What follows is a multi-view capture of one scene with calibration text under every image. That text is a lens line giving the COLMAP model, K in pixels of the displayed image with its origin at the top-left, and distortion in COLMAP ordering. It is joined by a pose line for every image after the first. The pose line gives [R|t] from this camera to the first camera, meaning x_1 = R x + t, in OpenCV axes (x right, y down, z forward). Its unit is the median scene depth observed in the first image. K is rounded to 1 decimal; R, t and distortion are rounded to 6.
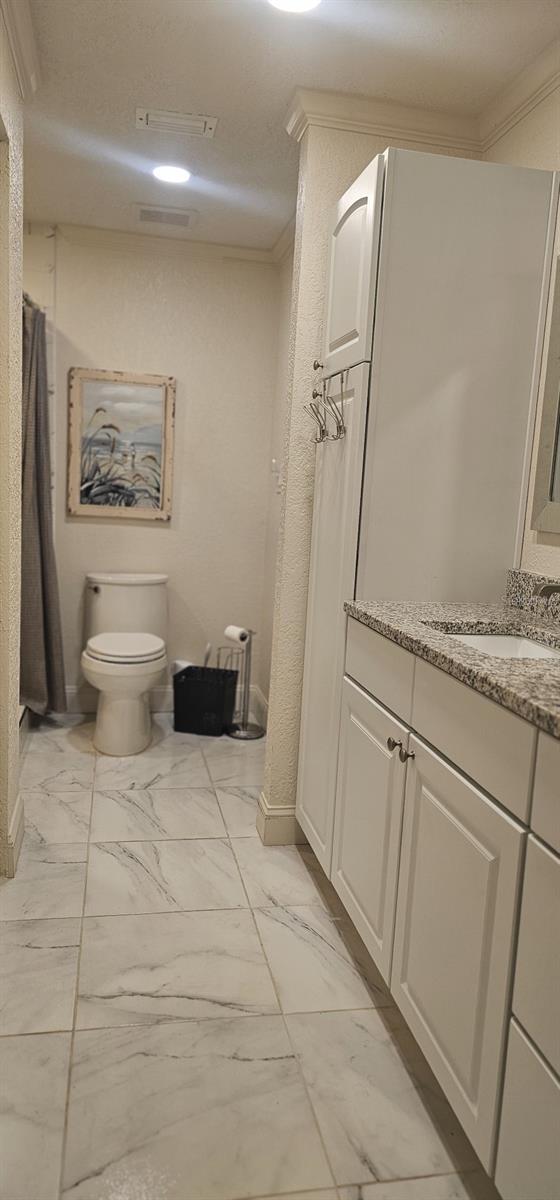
lens RADIAL K [[812.6, 0, 285.9], [0, 812.6, 606.4], [0, 0, 1]] dist [0.070385, -0.006735]
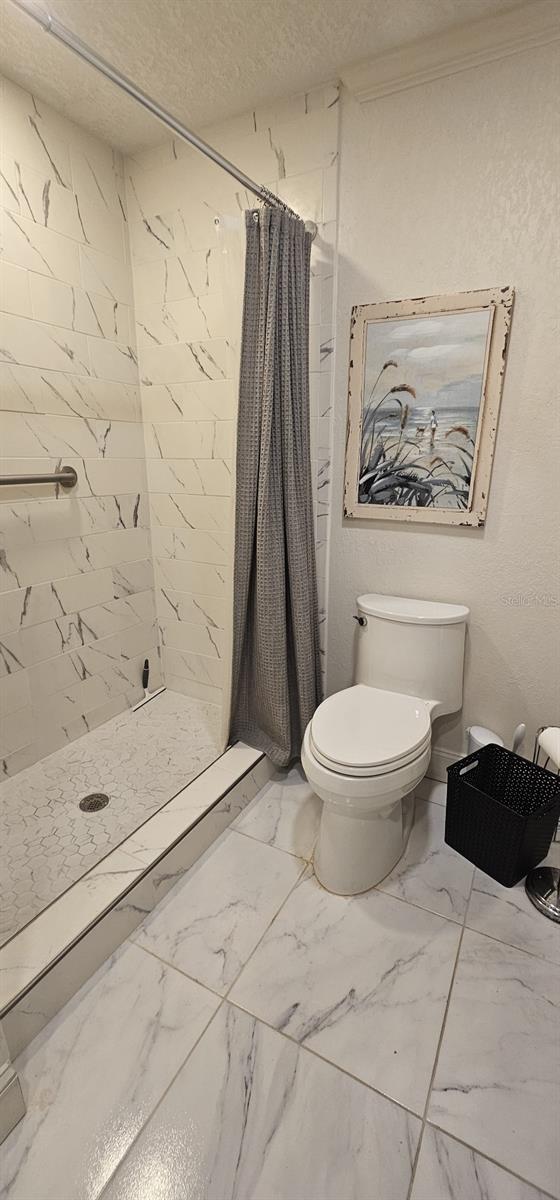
lens RADIAL K [[496.9, 0, 282.3], [0, 496.9, 605.3], [0, 0, 1]] dist [0.003178, 0.000099]
pose [[0.767778, 0.132249, -0.626919, -0.007735], [-0.058906, 0.988892, 0.136467, -0.092351], [0.638003, -0.067847, 0.767039, 0.609996]]
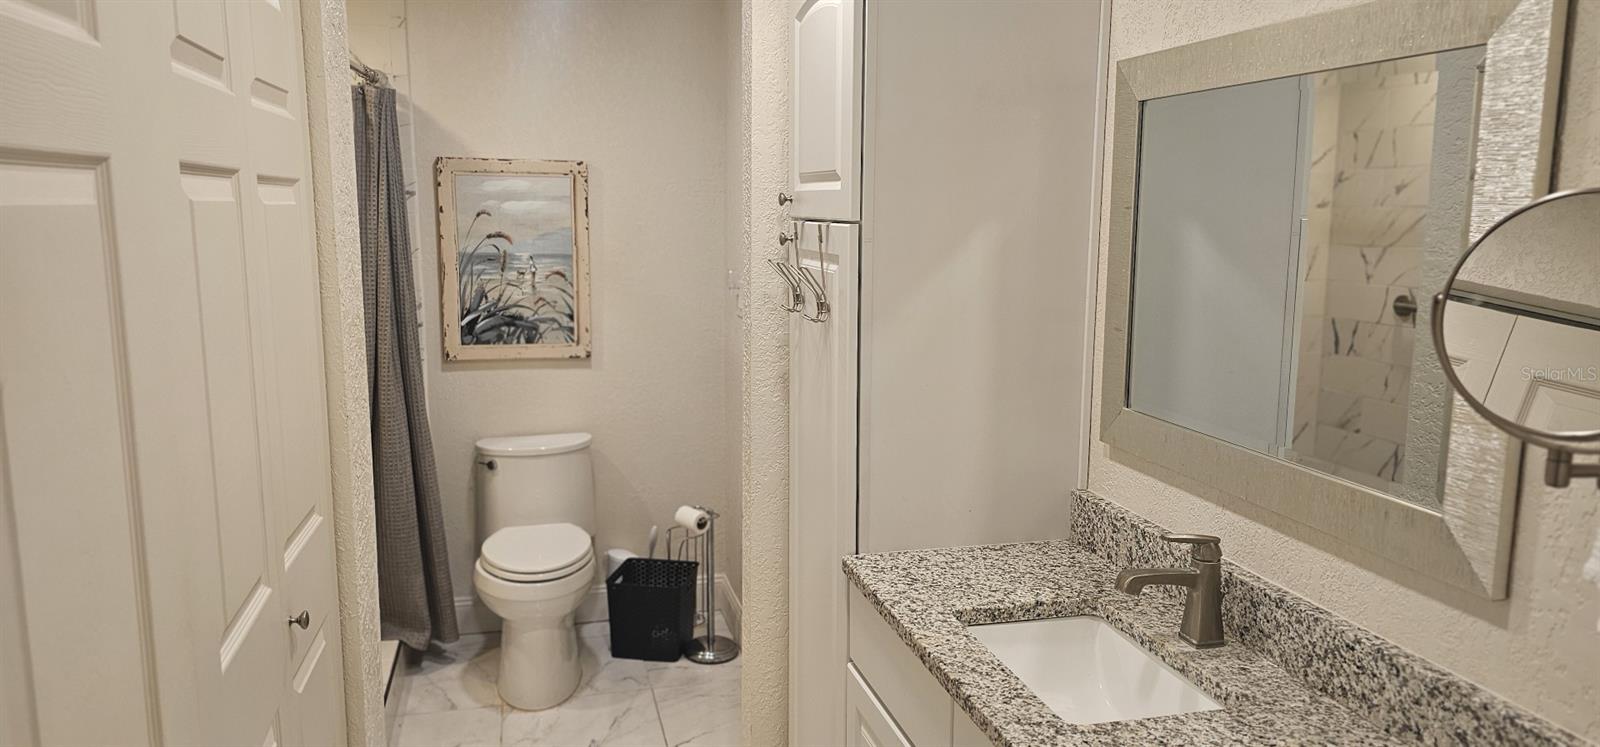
lens RADIAL K [[1091.7, 0, 792.6], [0, 1091.7, 374.0], [0, 0, 1]] dist [0.072503, -0.002434]
pose [[0.997896, -0.057126, 0.030674, 0.005130], [0.056850, 0.998335, 0.009774, -0.094507], [-0.031181, -0.008009, 0.999482, 0.034720]]
